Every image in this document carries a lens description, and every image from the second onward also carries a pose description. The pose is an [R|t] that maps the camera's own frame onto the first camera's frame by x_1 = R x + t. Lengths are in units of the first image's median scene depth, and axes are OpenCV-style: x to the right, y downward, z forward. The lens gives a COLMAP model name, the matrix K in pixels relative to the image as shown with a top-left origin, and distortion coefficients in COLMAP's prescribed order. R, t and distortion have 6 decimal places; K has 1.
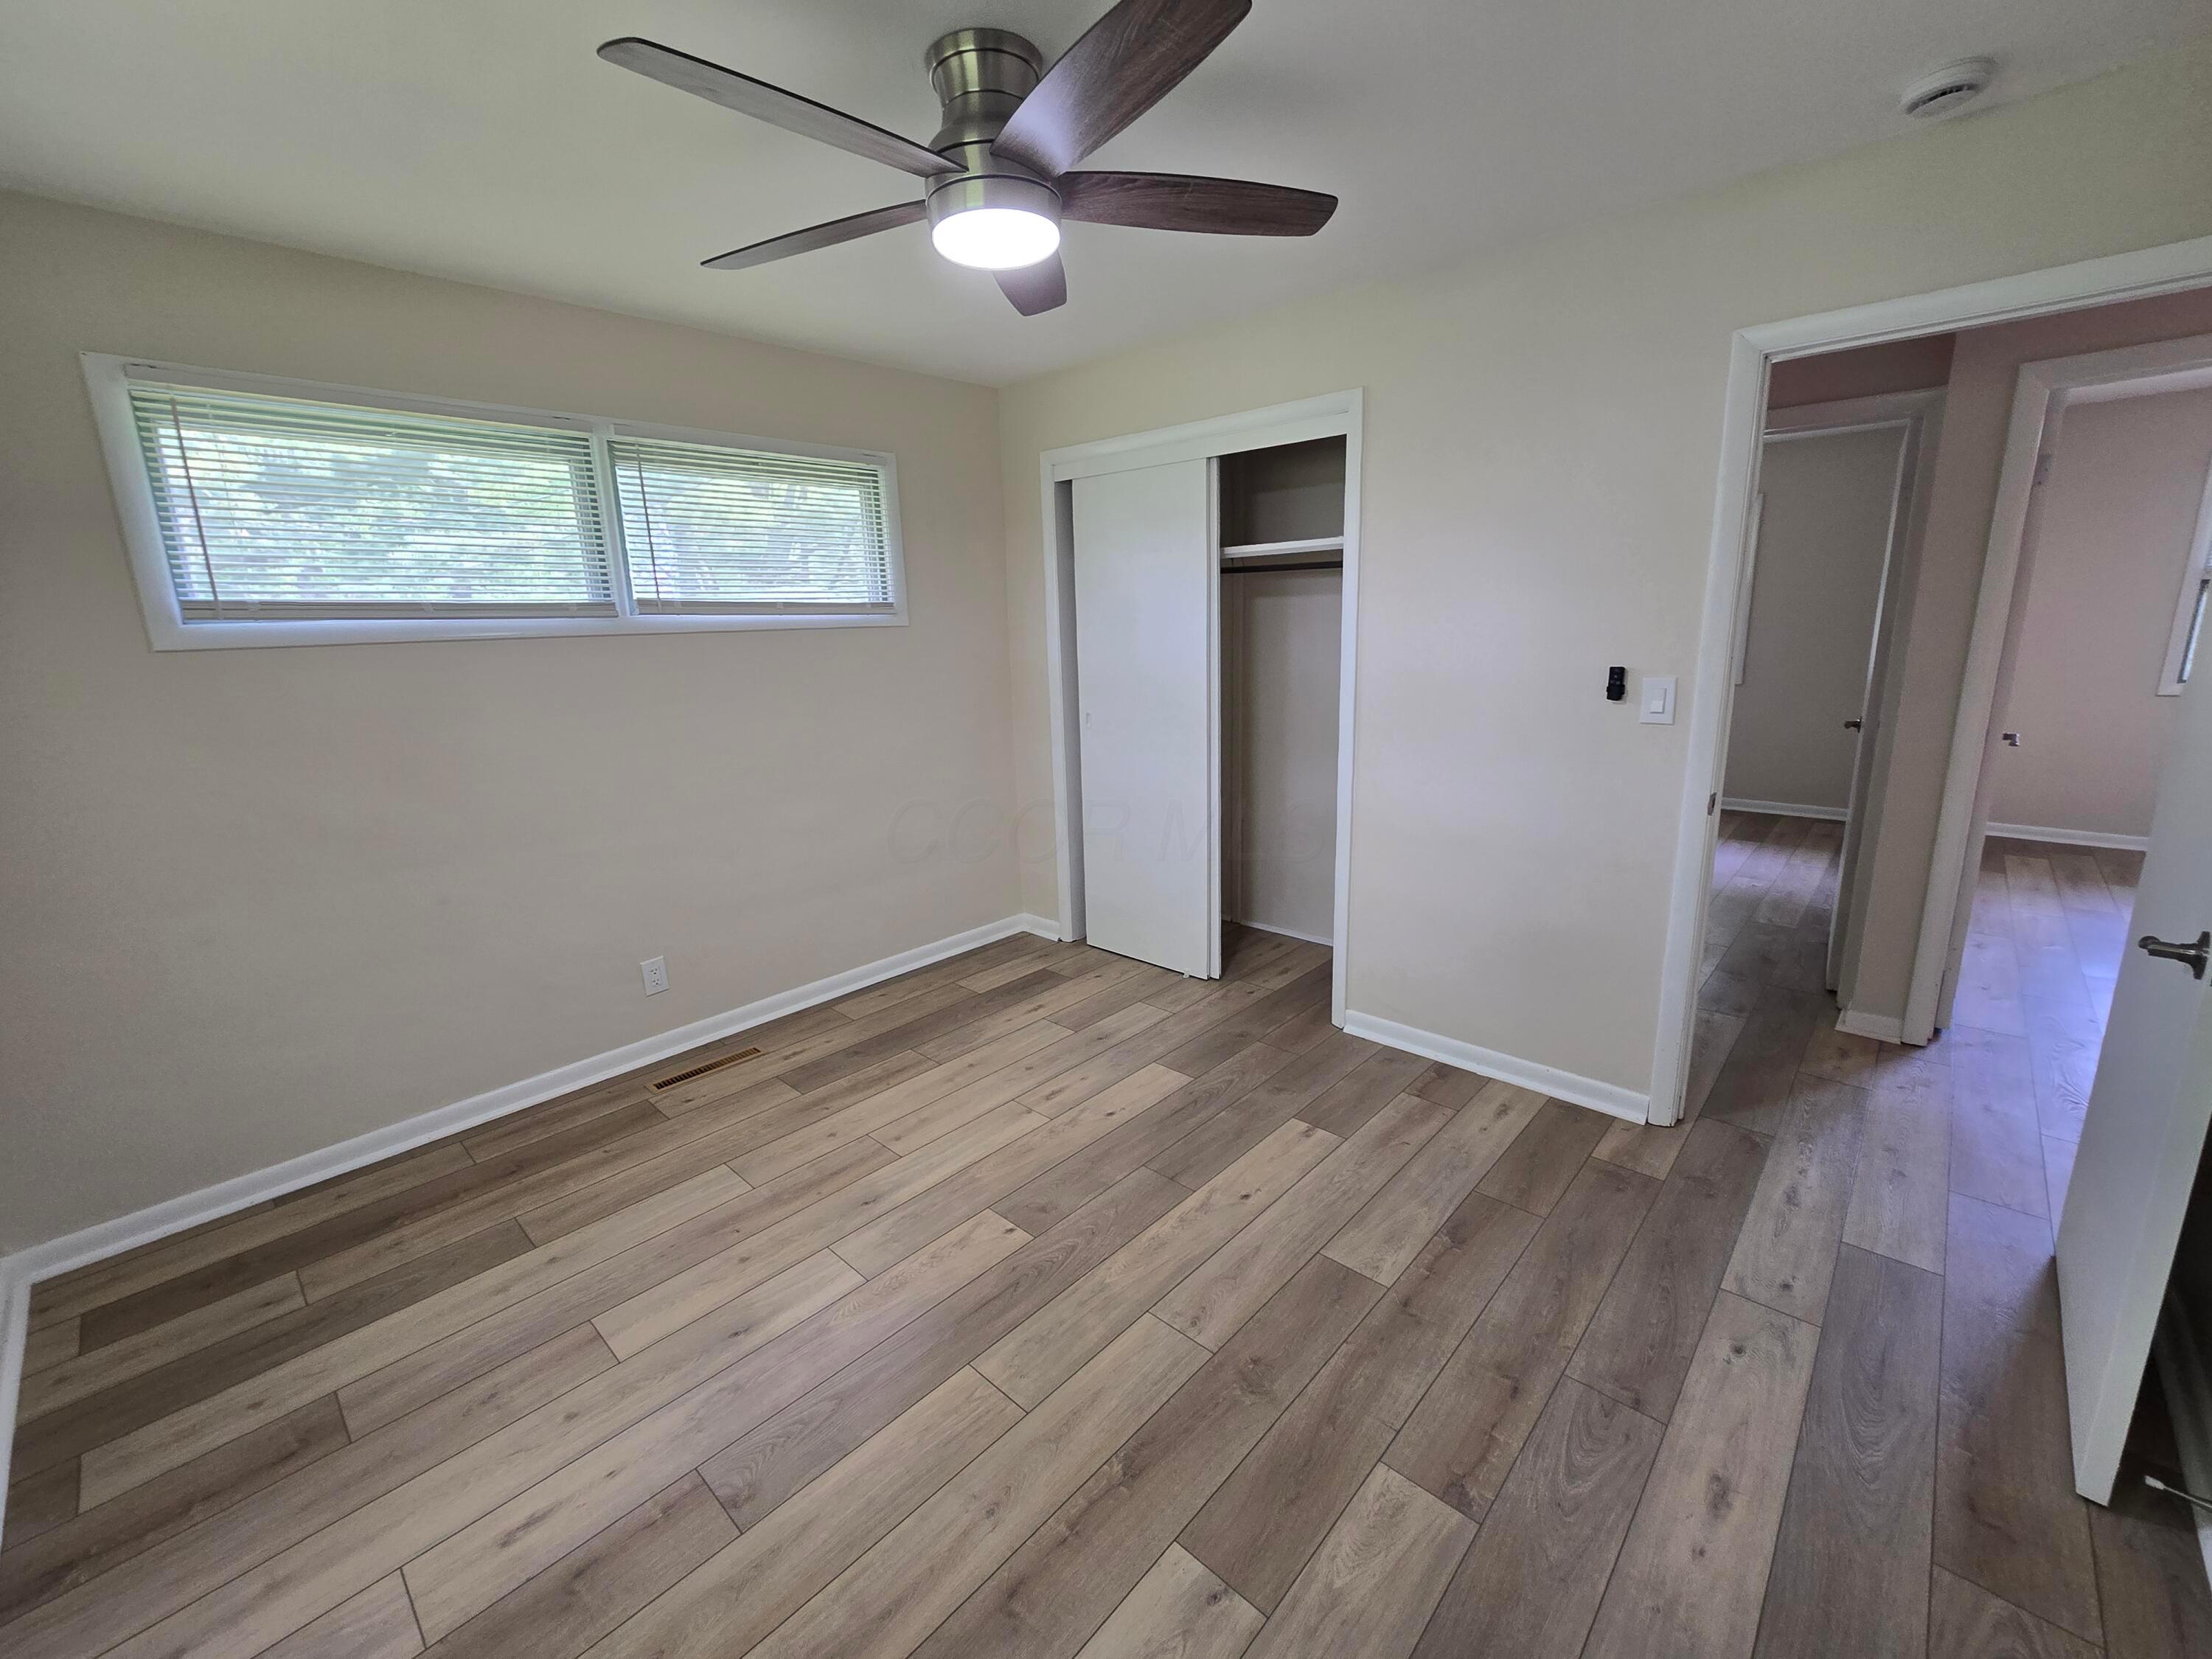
lens RADIAL K [[905.9, 0, 1106.0], [0, 905.9, 829.5], [0, 0, 1]] dist [-0.001464, -0.000077]
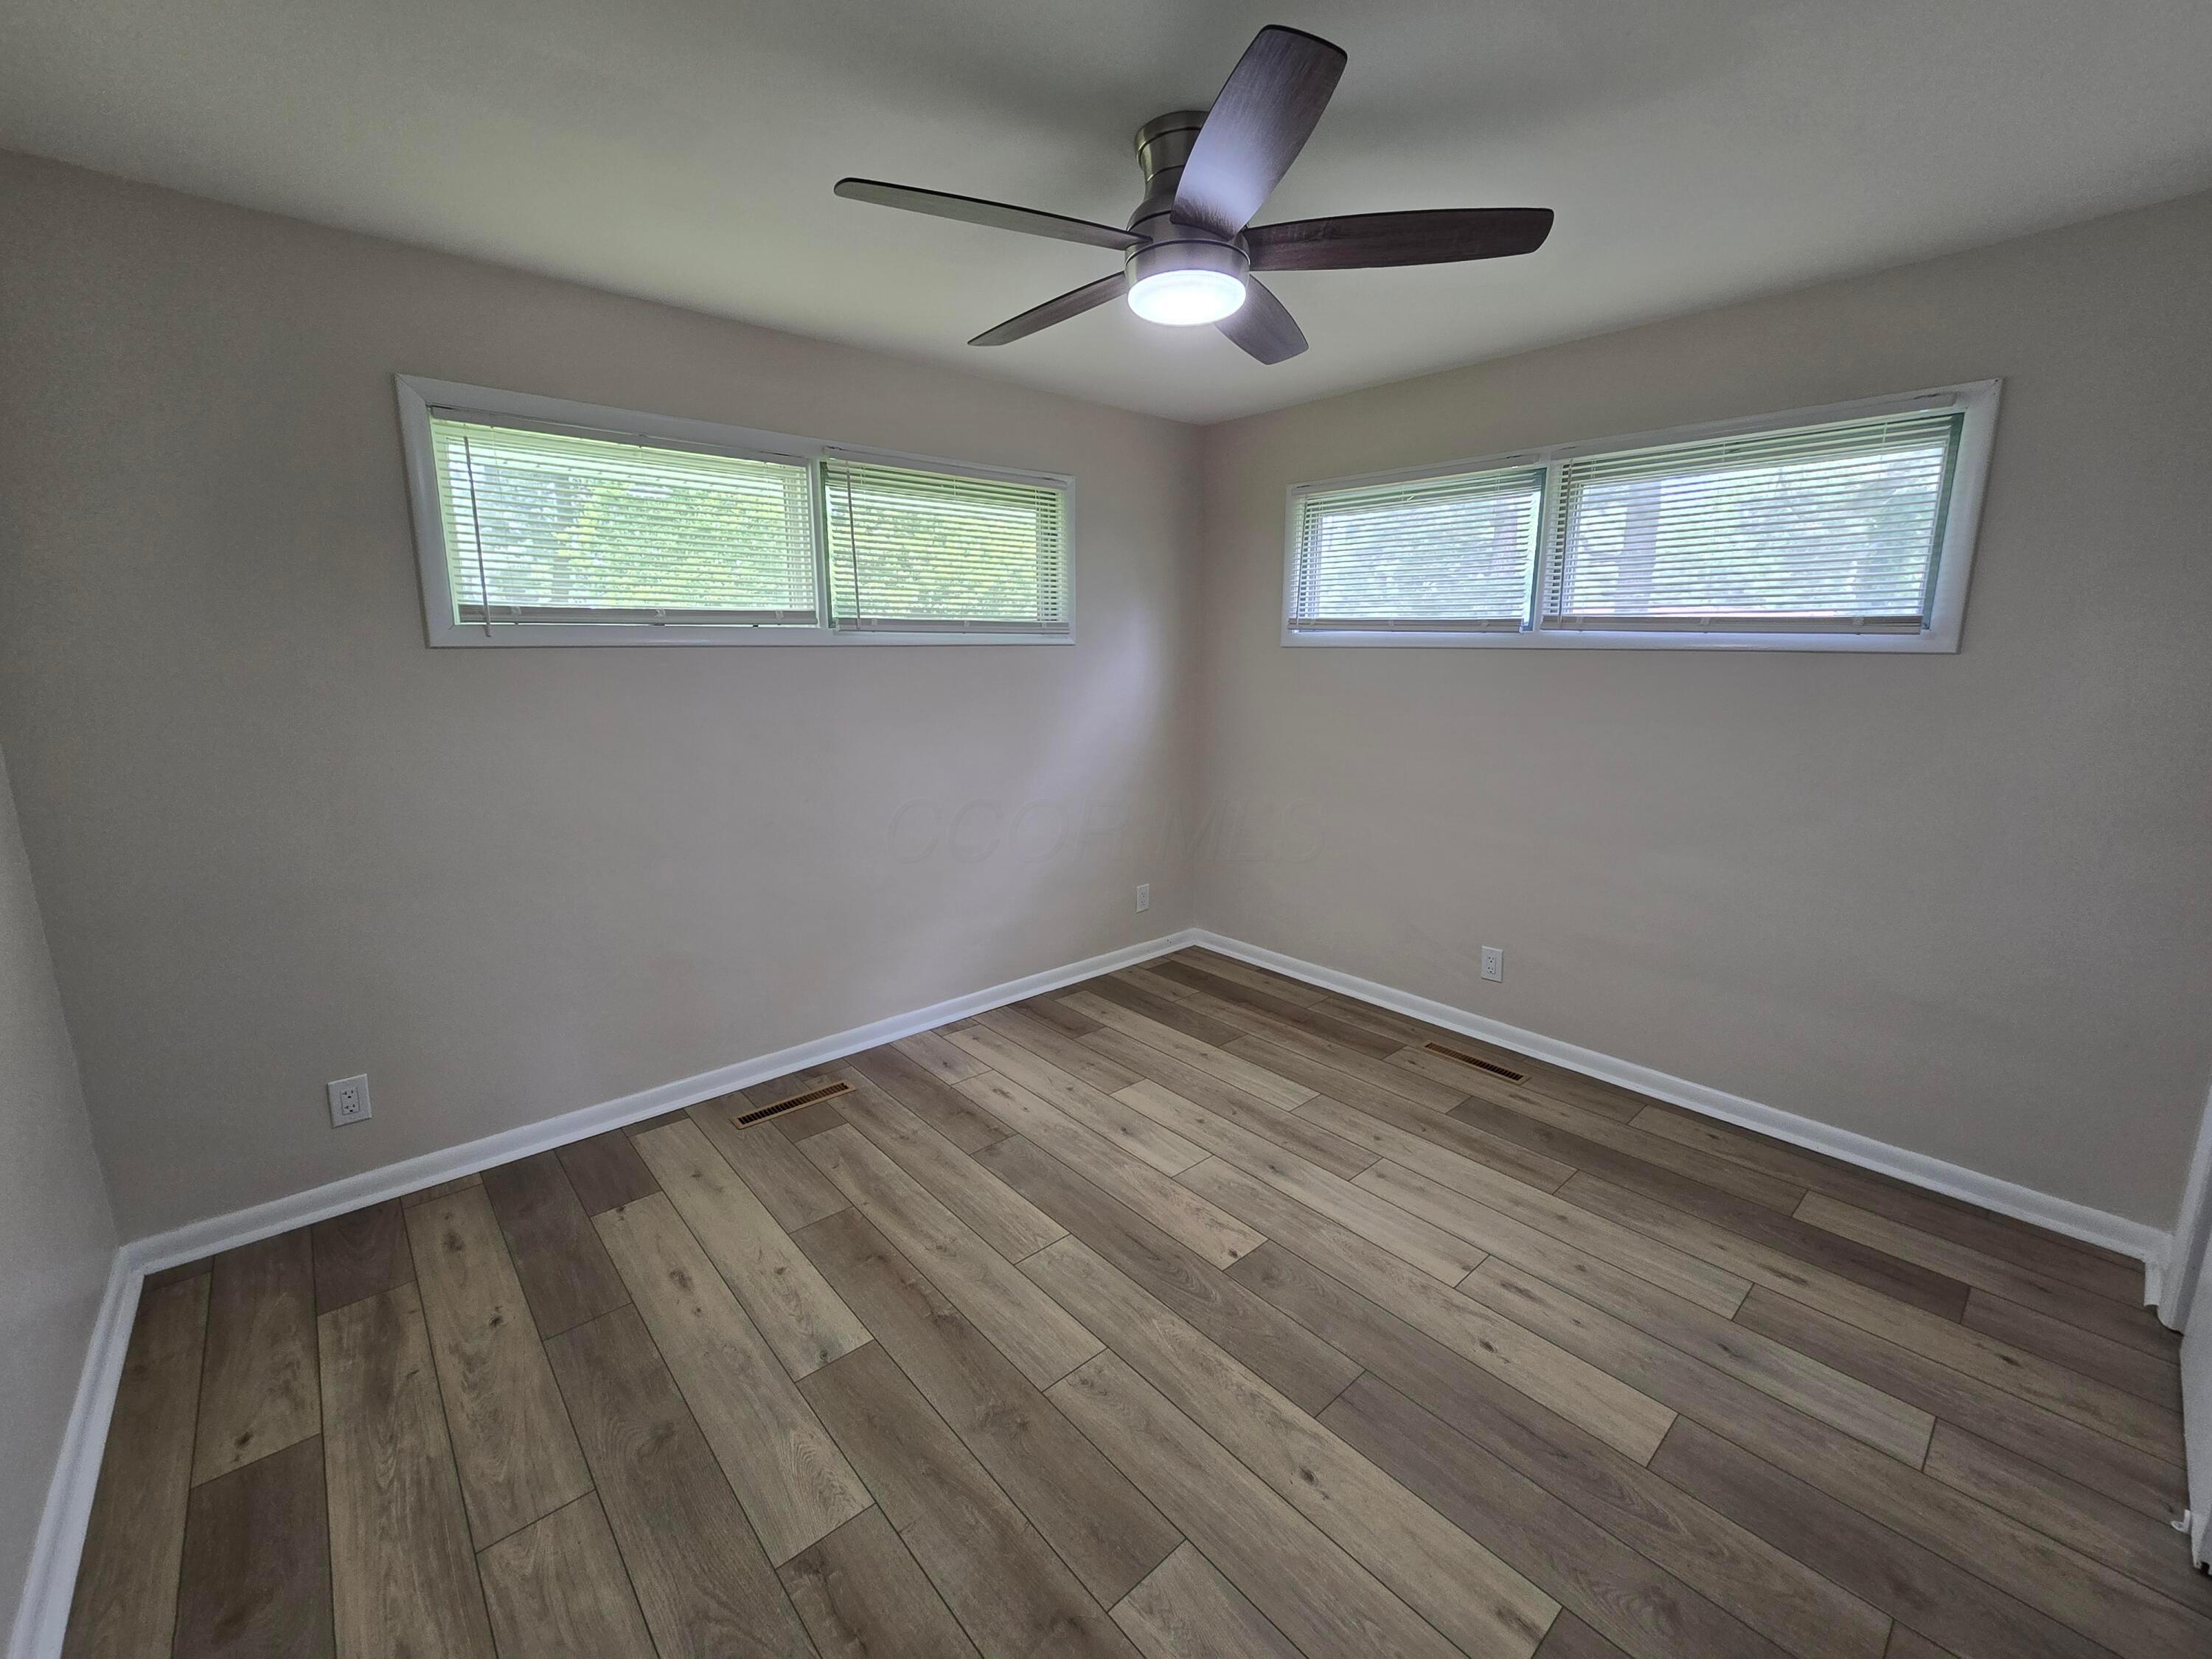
lens RADIAL K [[905.9, 0, 1106.0], [0, 905.9, 829.5], [0, 0, 1]] dist [-0.001464, -0.000077]
pose [[-0.092641, 0.232518, -0.968170, 0.754516], [-0.224529, 0.942429, 0.247820, -0.208415], [0.970054, 0.240341, -0.035101, 0.782621]]
